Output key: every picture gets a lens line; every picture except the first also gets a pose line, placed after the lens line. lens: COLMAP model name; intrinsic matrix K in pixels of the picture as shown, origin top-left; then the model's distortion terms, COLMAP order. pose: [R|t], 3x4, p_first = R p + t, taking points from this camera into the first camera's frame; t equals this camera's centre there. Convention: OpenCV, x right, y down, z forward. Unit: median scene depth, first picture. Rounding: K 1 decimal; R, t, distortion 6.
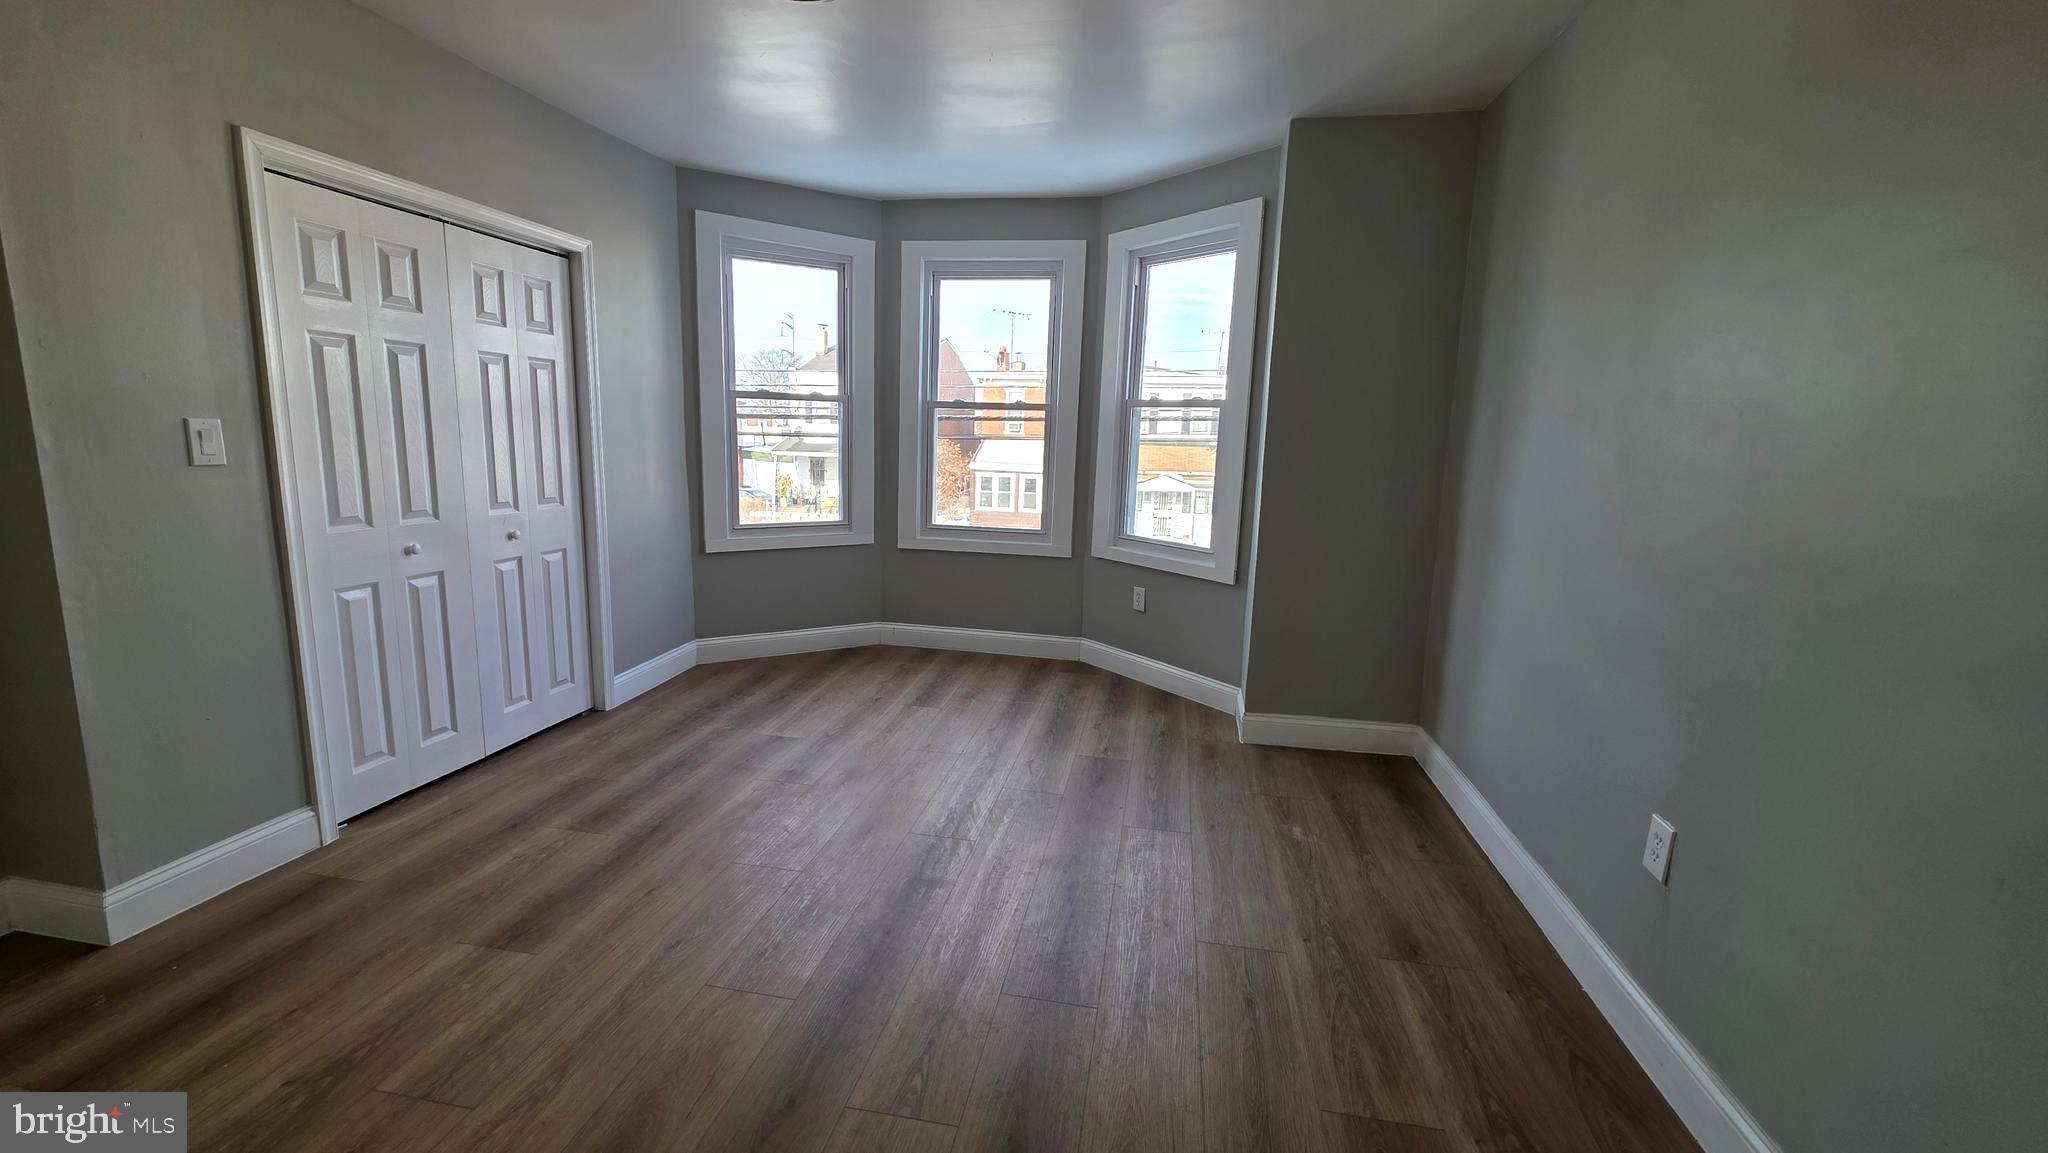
lens RADIAL K [[817.3, 0, 1025.2], [0, 817.3, 564.1], [0, 0, 1]] dist [0.005226, -0.001261]
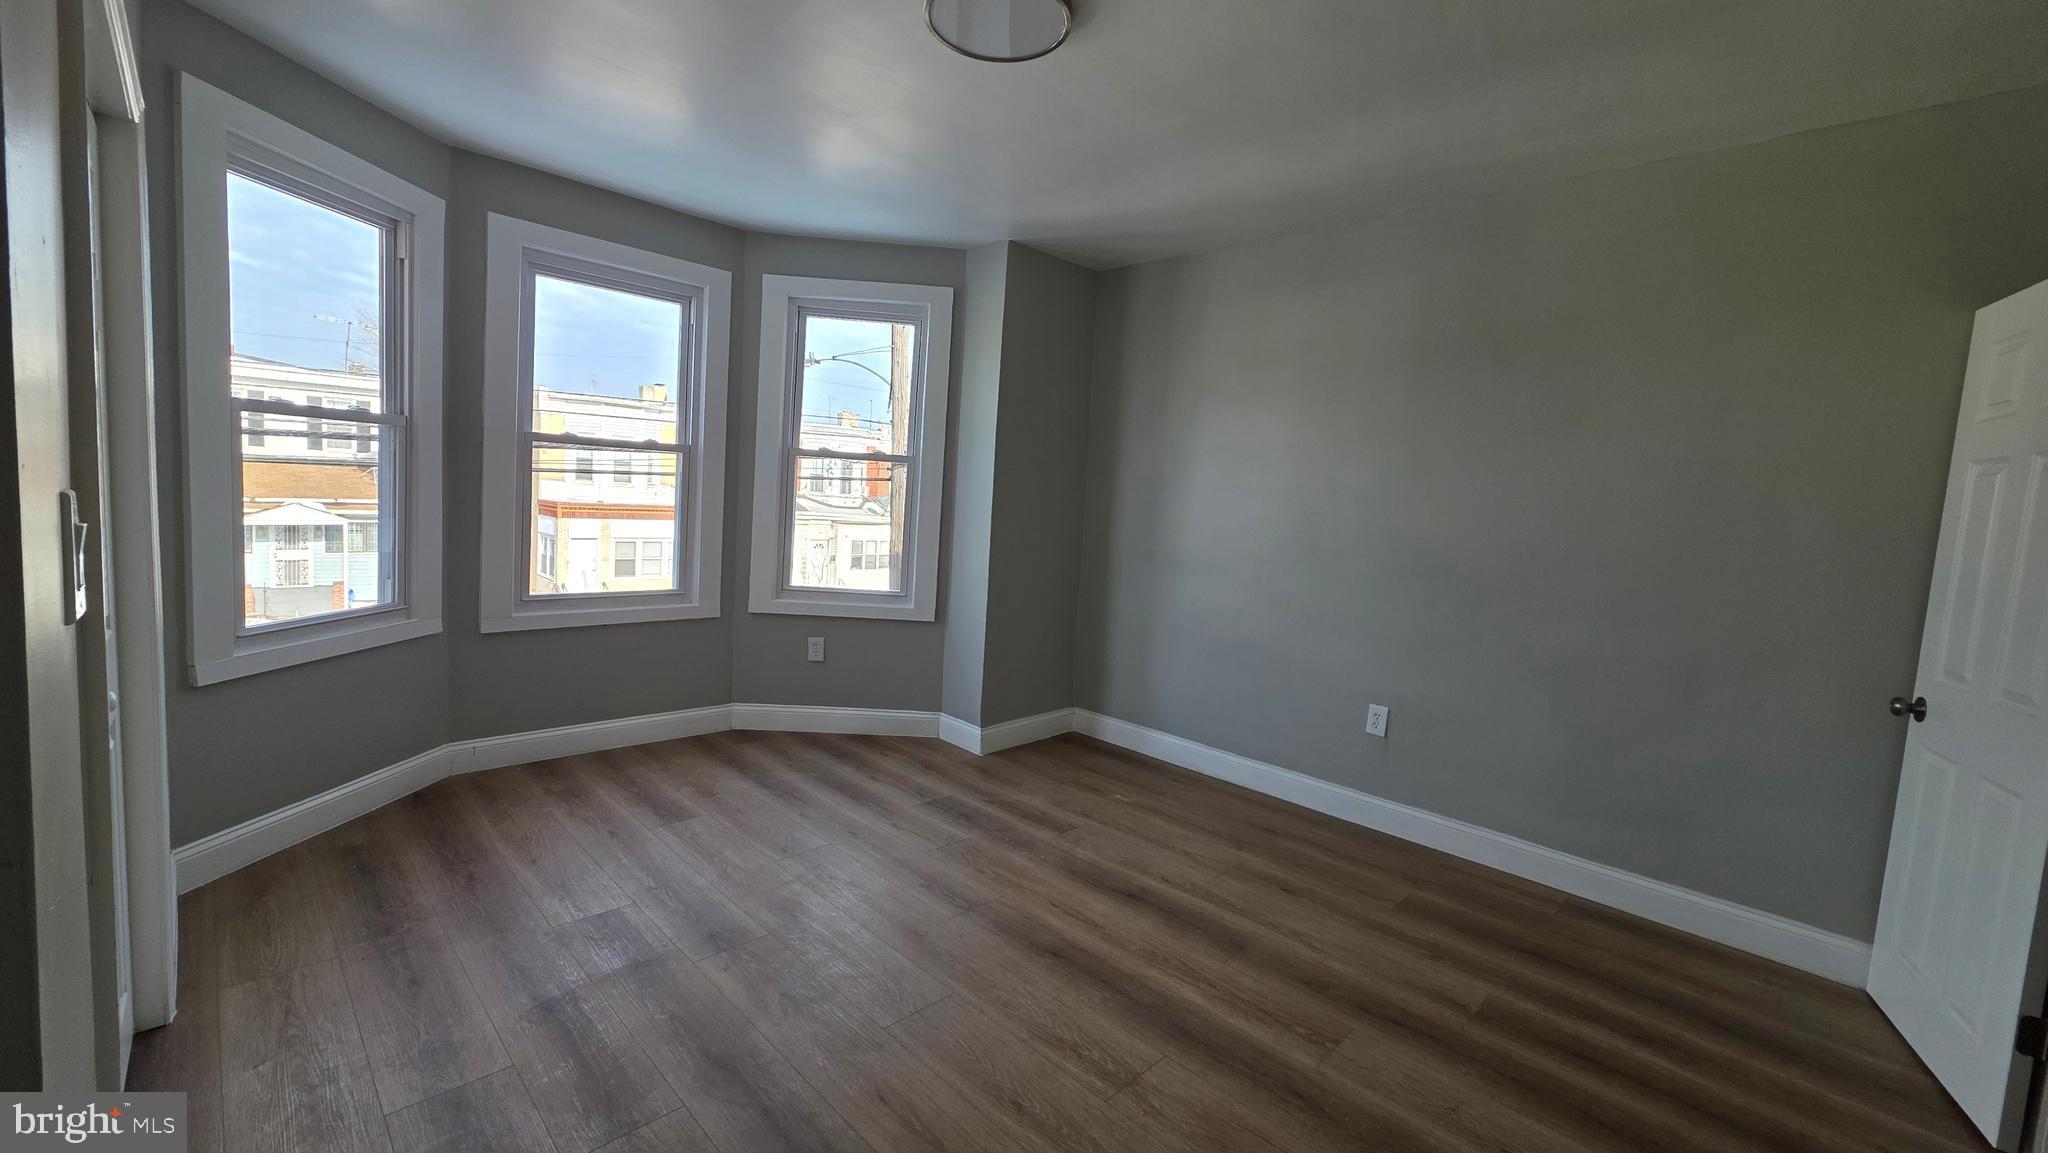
lens RADIAL K [[817.3, 0, 1022.8], [0, 817.3, 571.0], [0, 0, 1]] dist [0.005226, -0.001261]
pose [[0.570443, -0.074156, 0.817983, -0.558229], [0.090668, 0.995515, 0.027021, -0.060195], [-0.816318, 0.058751, 0.574608, 0.239631]]
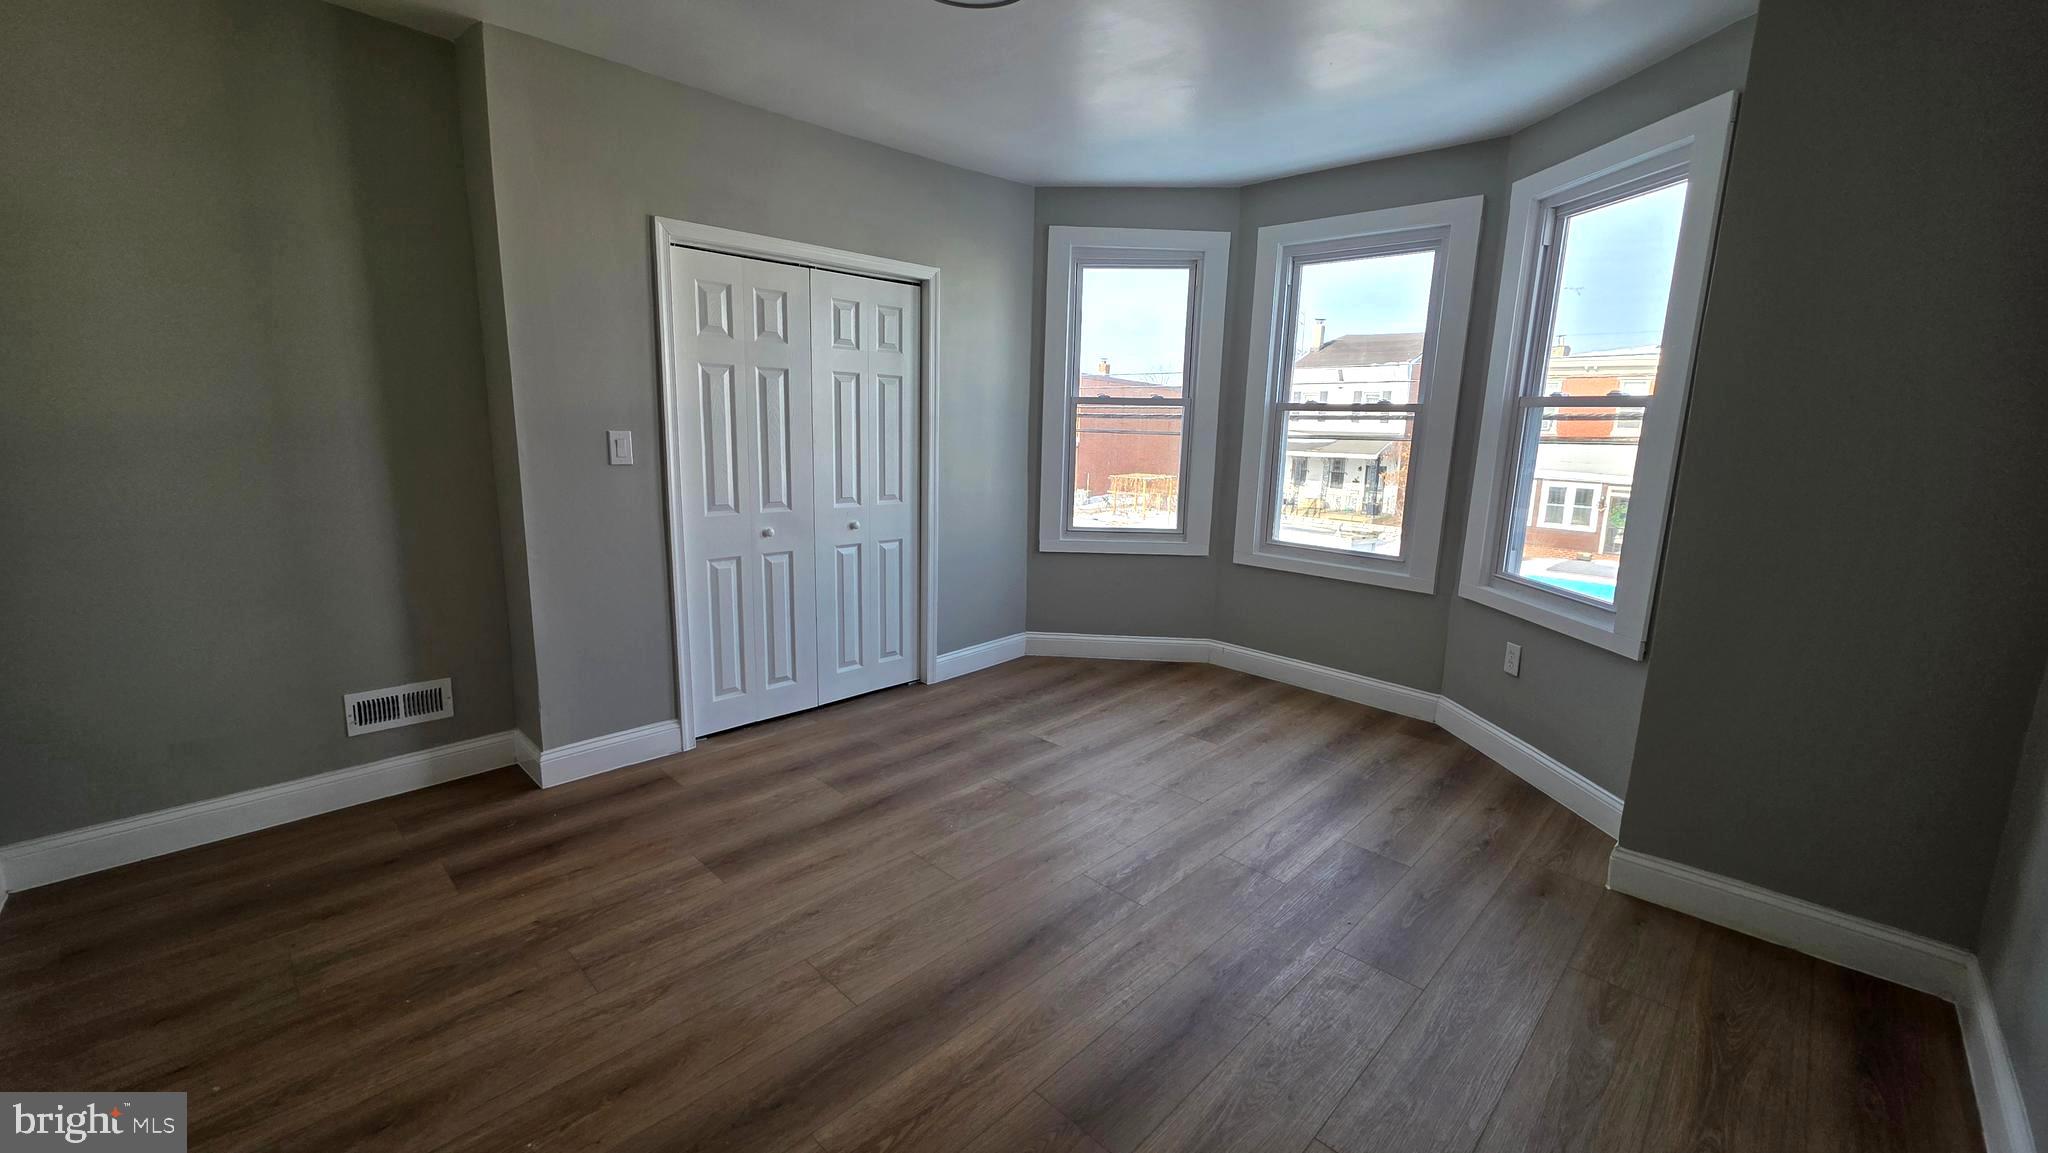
lens RADIAL K [[817.3, 0, 1022.3], [0, 817.3, 562.9], [0, 0, 1]] dist [0.005226, -0.001261]
pose [[0.829217, 0.090748, -0.551510, 0.186736], [-0.089915, 0.995538, 0.028619, -0.029233], [0.551647, 0.025858, 0.833677, 0.117835]]
